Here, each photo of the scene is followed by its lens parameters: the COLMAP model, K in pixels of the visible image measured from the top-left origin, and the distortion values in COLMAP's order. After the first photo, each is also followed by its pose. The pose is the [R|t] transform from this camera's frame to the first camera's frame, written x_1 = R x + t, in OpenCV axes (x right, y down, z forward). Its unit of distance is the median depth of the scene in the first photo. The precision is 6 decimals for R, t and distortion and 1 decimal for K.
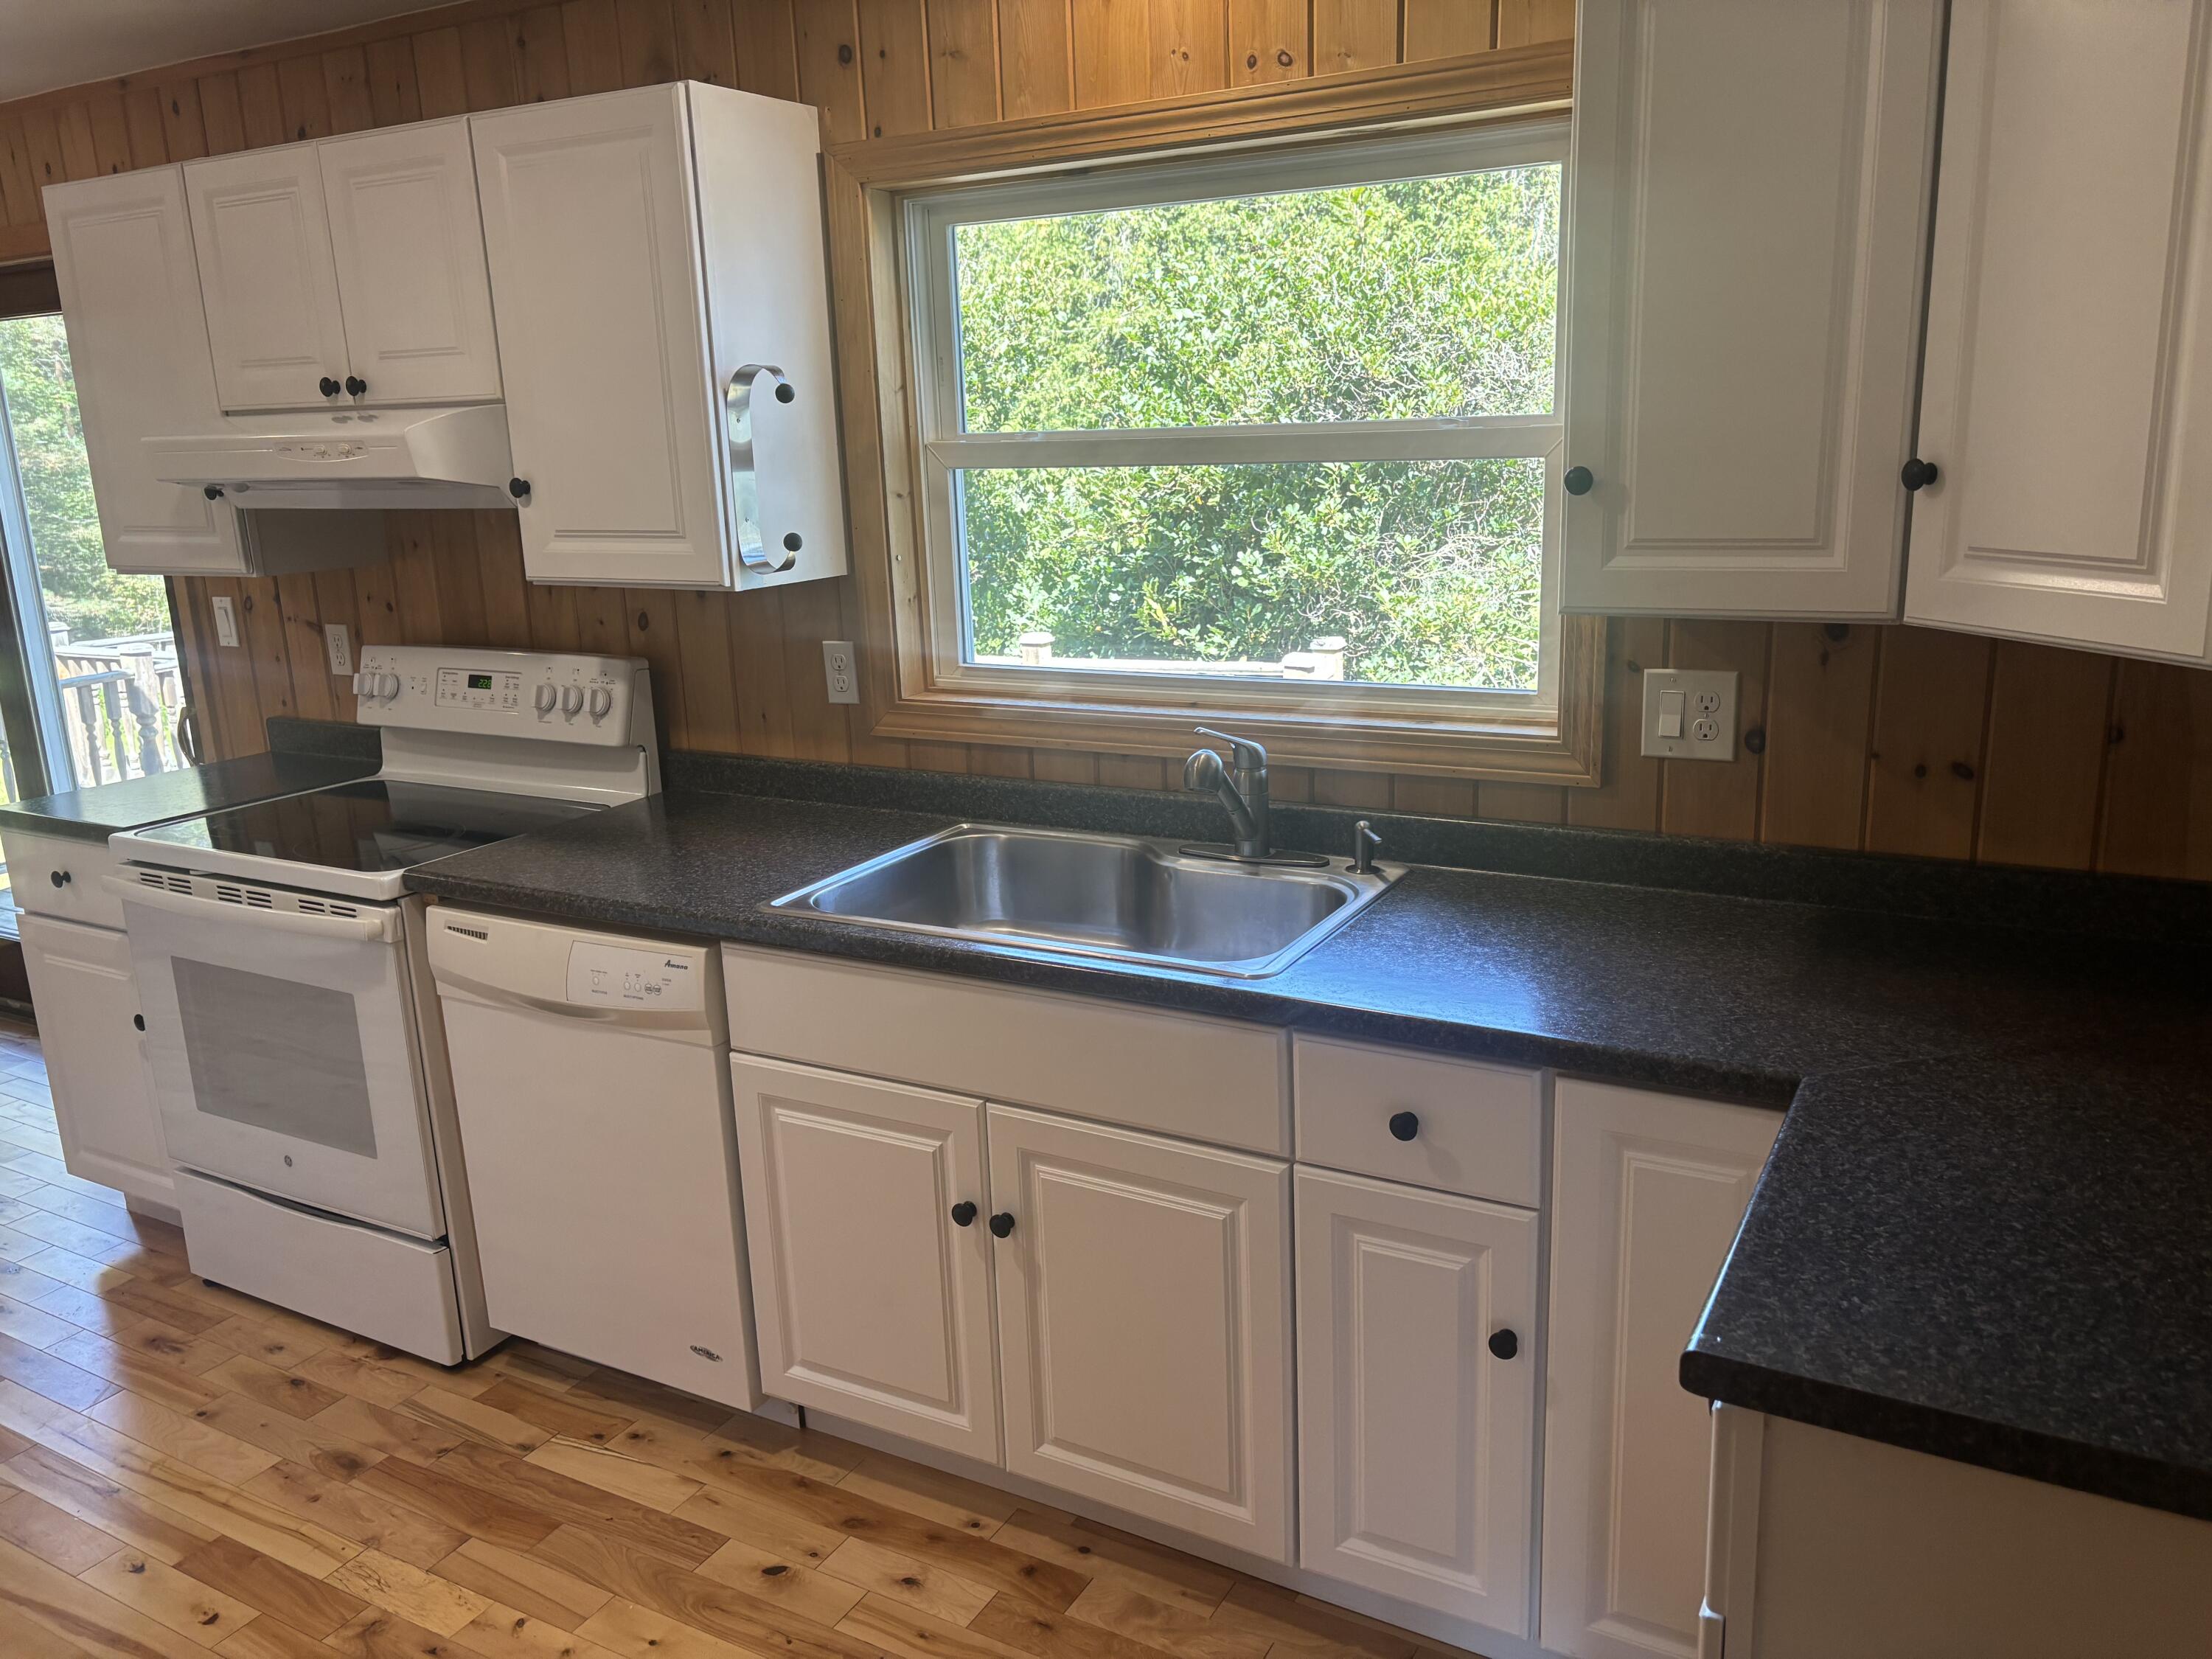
lens RADIAL K [[1652.3, 0, 1106.0], [0, 1652.3, 829.5], [0, 0, 1]] dist [0.046739, -0.054193]
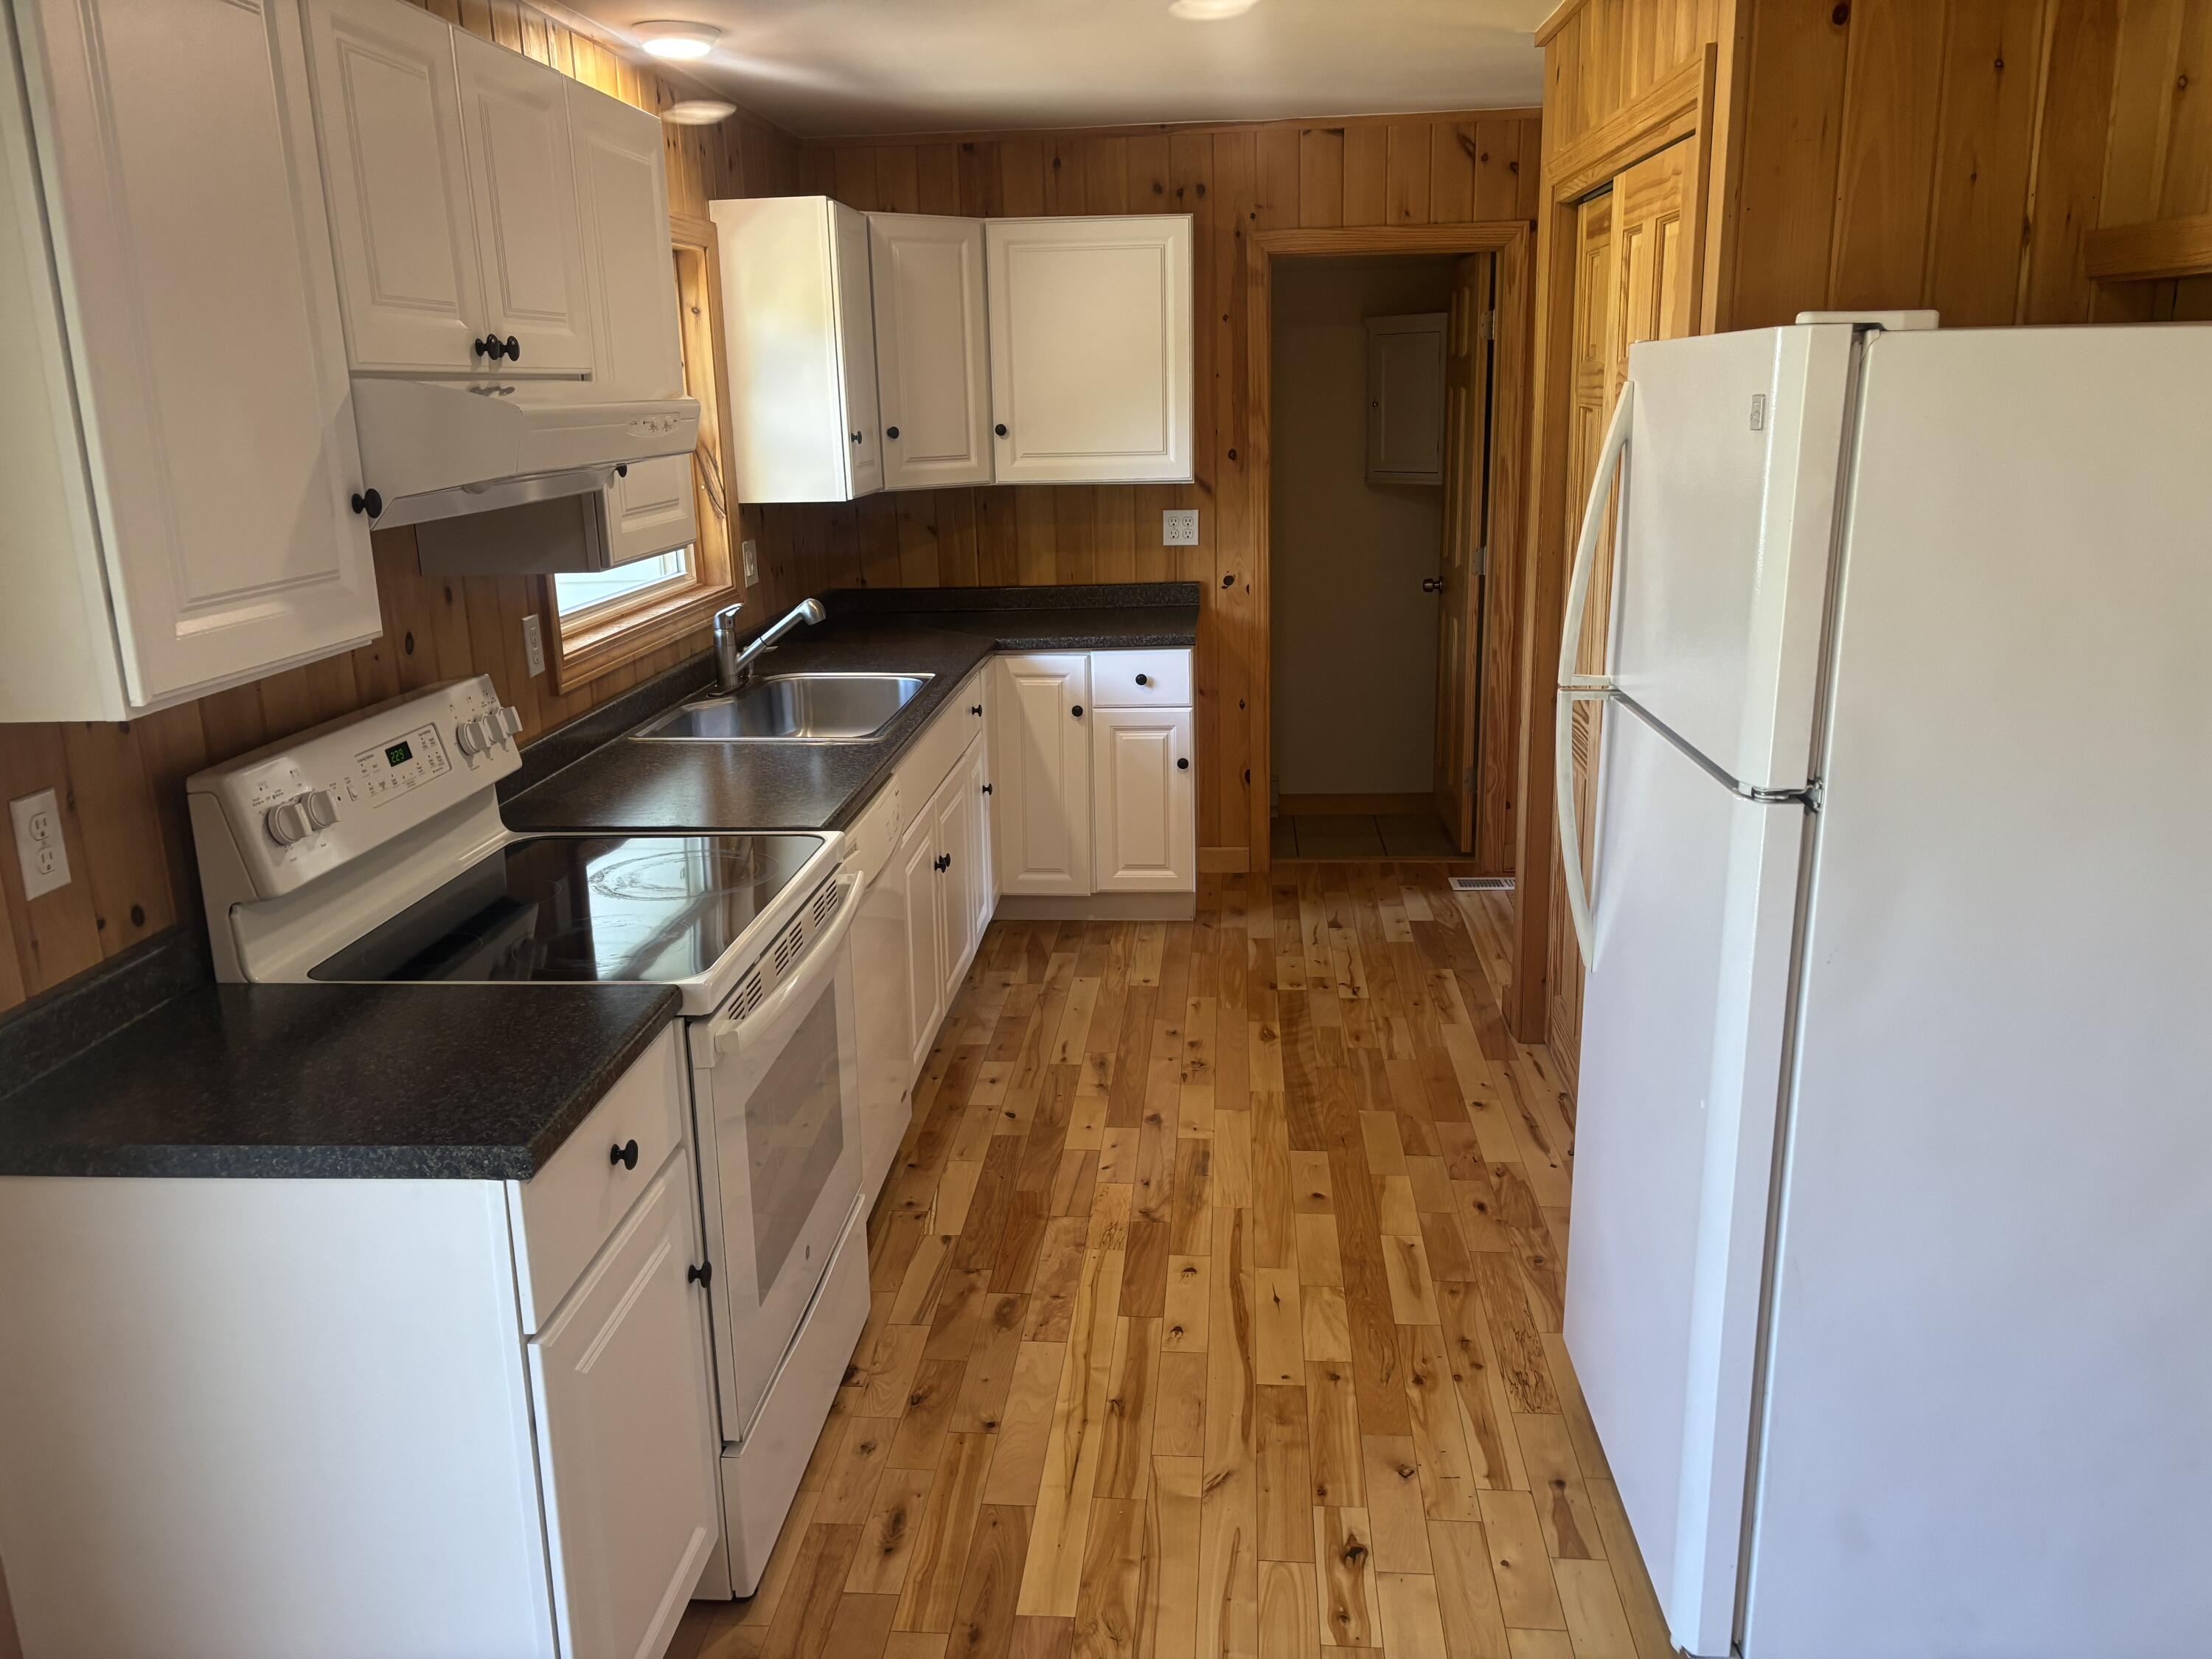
lens RADIAL K [[1714.0, 0, 1106.0], [0, 1714.0, 829.5], [0, 0, 1]] dist [0.114618, -0.000005]
pose [[-0.428592, -0.179672, 0.885453, -1.619214], [0.254279, 0.916427, 0.309037, -0.293345], [-0.866978, 0.357603, -0.347086, 1.361396]]
